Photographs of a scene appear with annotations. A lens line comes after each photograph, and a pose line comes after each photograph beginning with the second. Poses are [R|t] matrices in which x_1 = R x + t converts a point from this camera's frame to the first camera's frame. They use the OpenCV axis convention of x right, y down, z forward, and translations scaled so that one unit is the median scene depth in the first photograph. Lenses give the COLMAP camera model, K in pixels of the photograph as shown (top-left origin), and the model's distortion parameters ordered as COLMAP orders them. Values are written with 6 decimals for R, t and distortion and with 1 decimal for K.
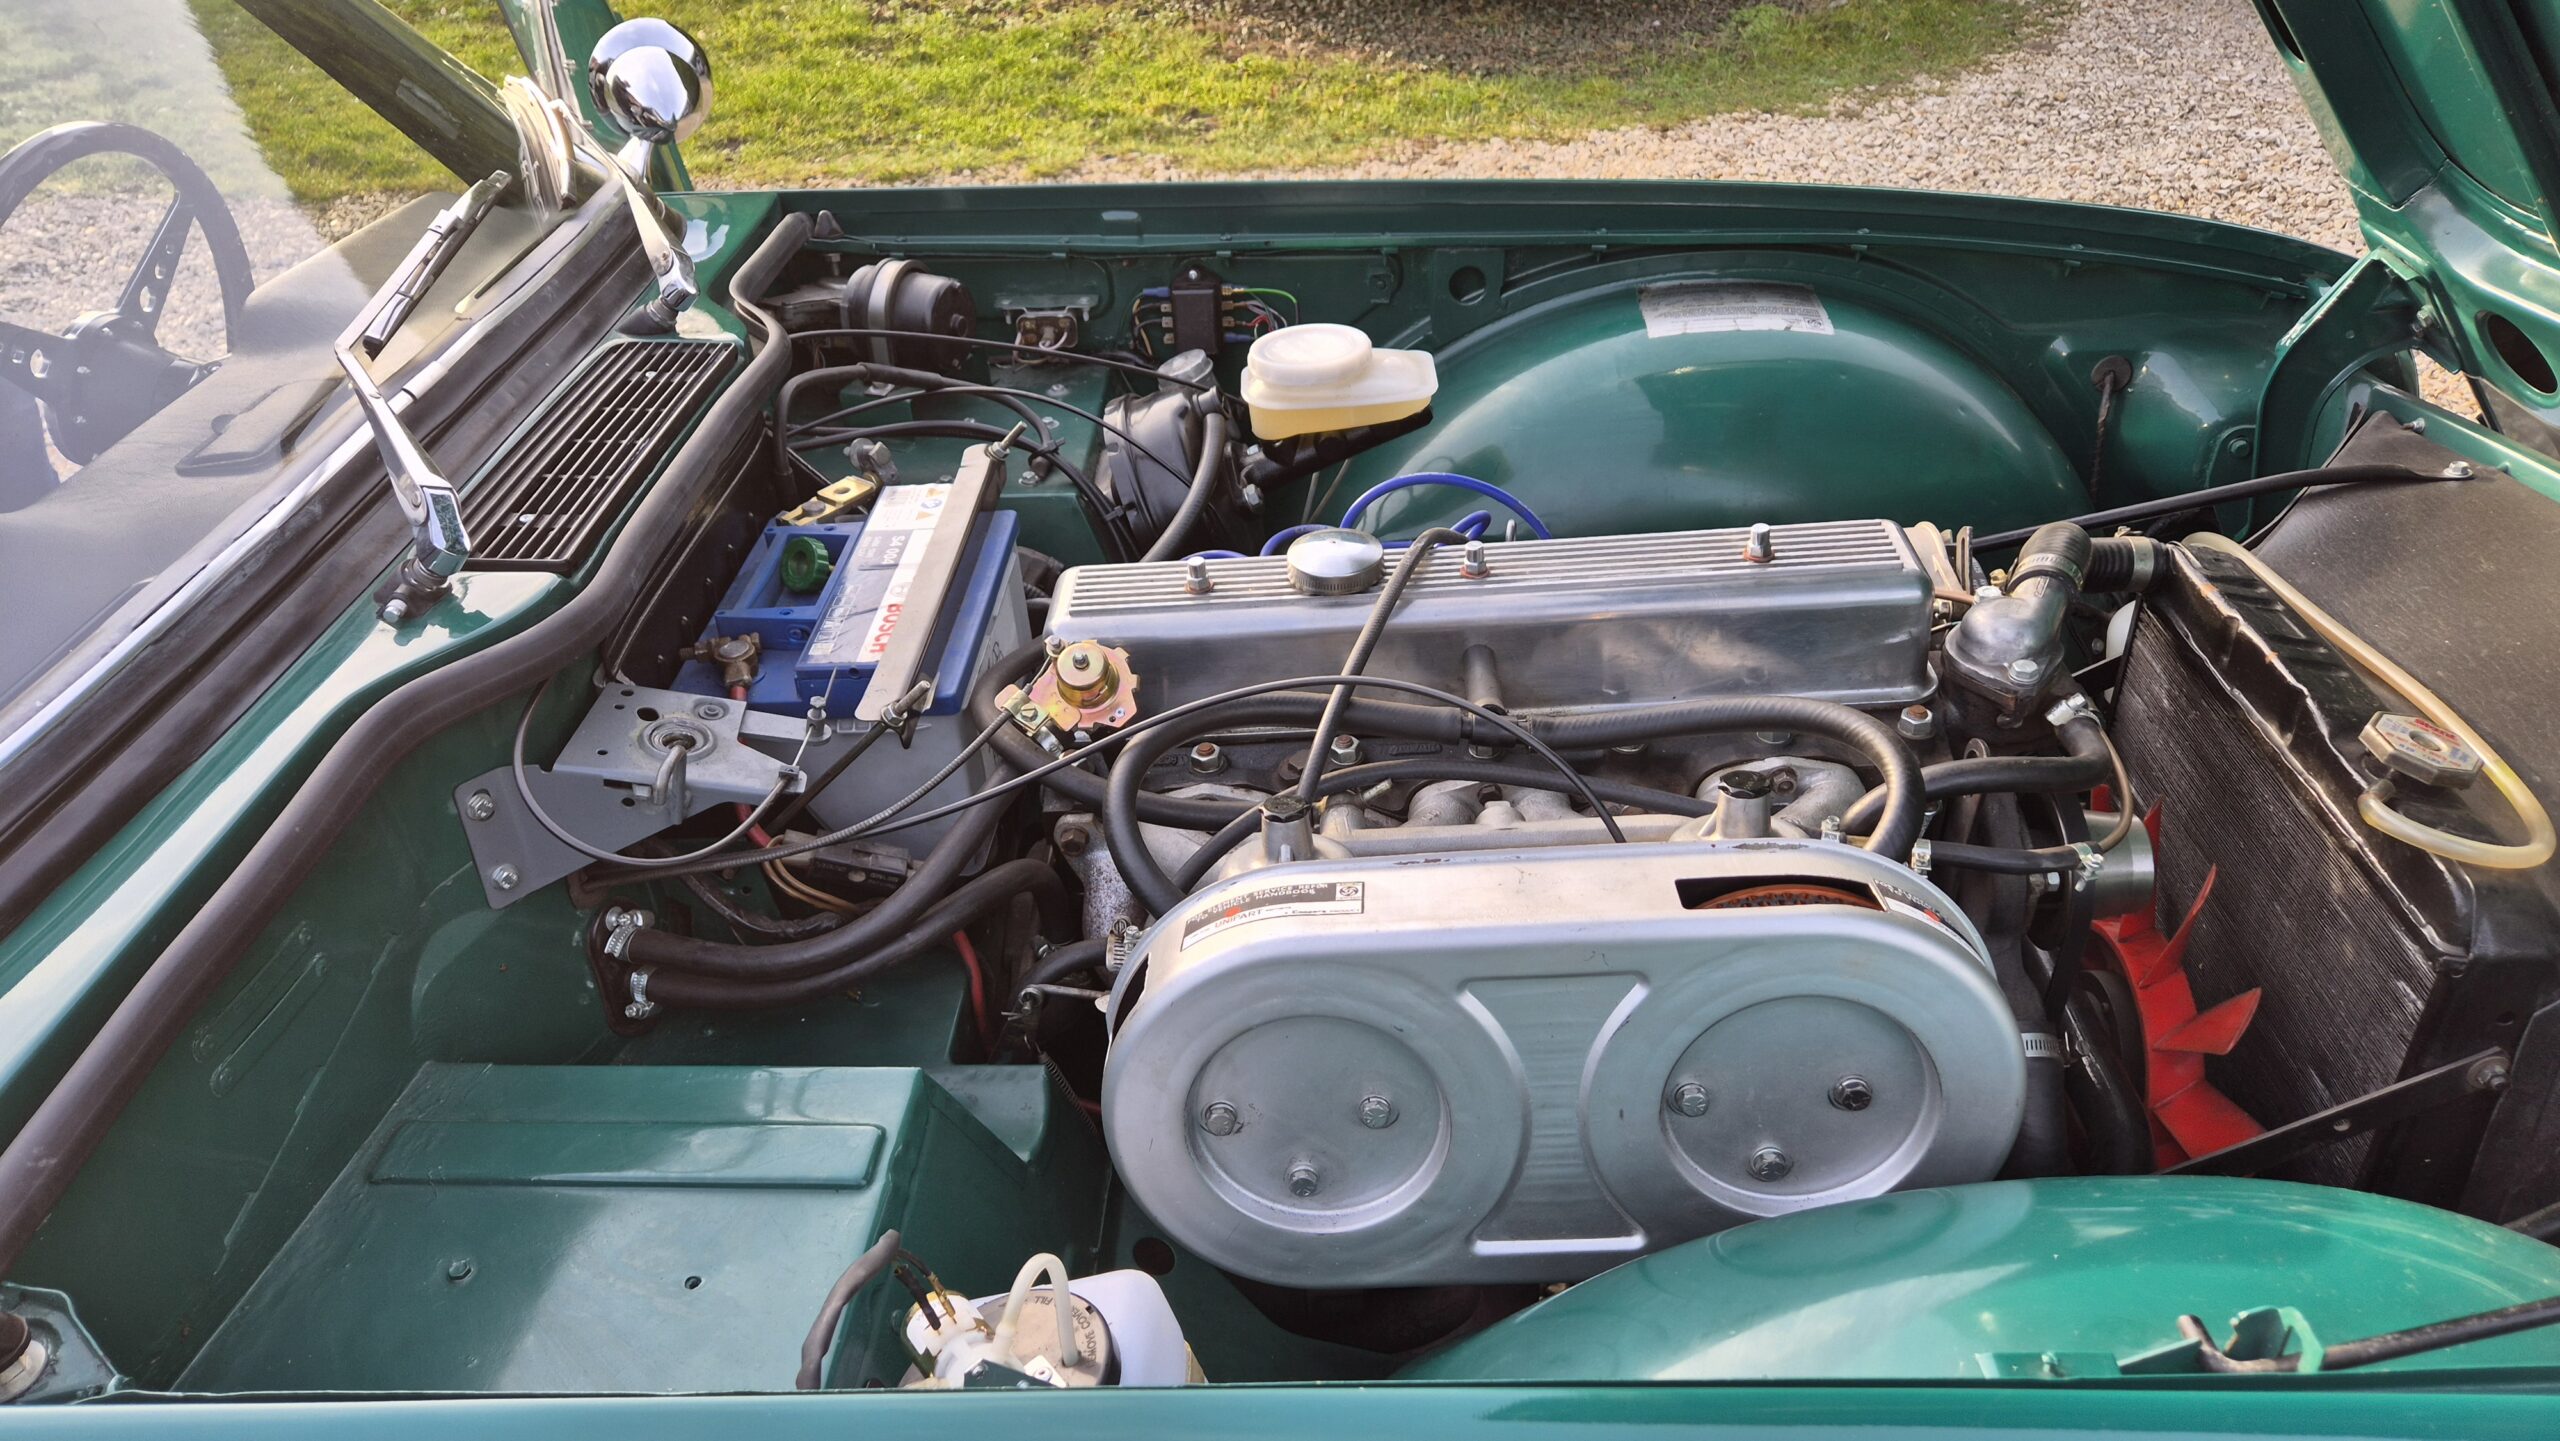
lens RADIAL K [[1725.5, 0, 1265.4], [0, 1725.5, 715.4], [0, 0, 1]] dist [0.066329, -0.057233]
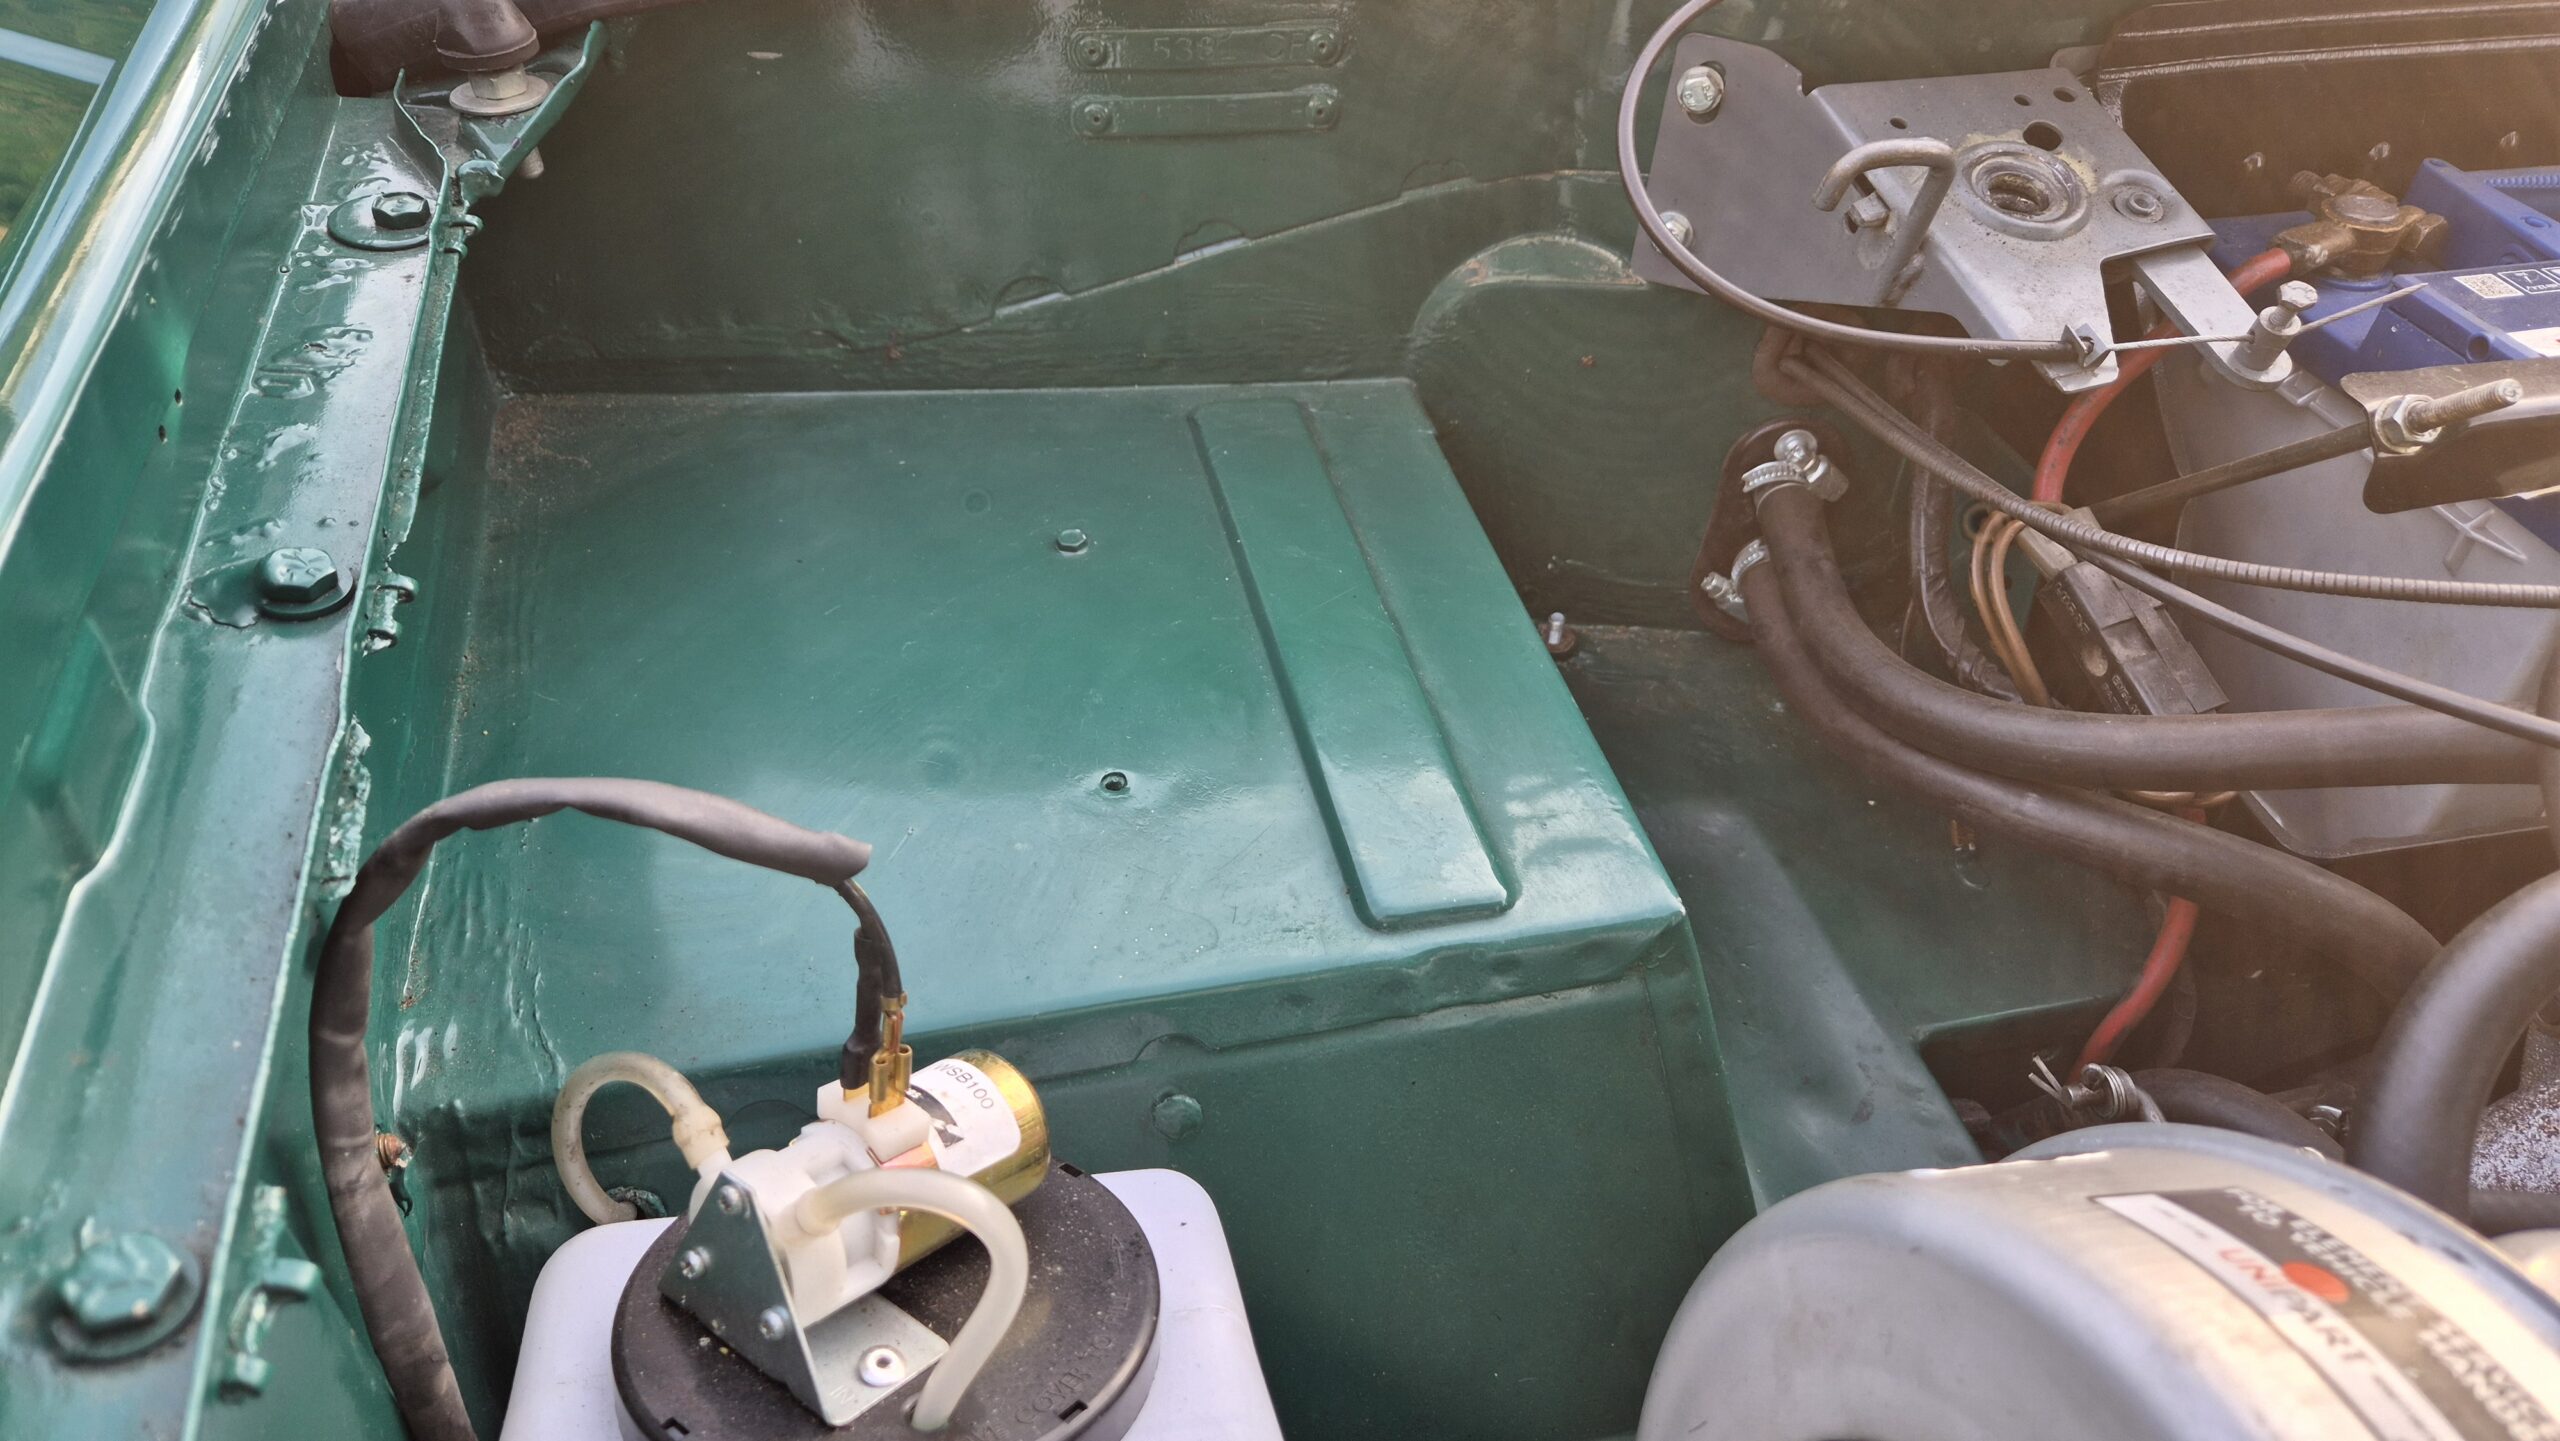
lens RADIAL K [[1725.5, 0, 1265.4], [0, 1725.5, 715.4], [0, 0, 1]] dist [0.066329, -0.057233]
pose [[0.256964, 0.664289, -0.701919, 0.064399], [-0.560632, 0.694069, 0.451619, 0.012795], [0.787185, 0.277469, 0.550772, 0.567227]]
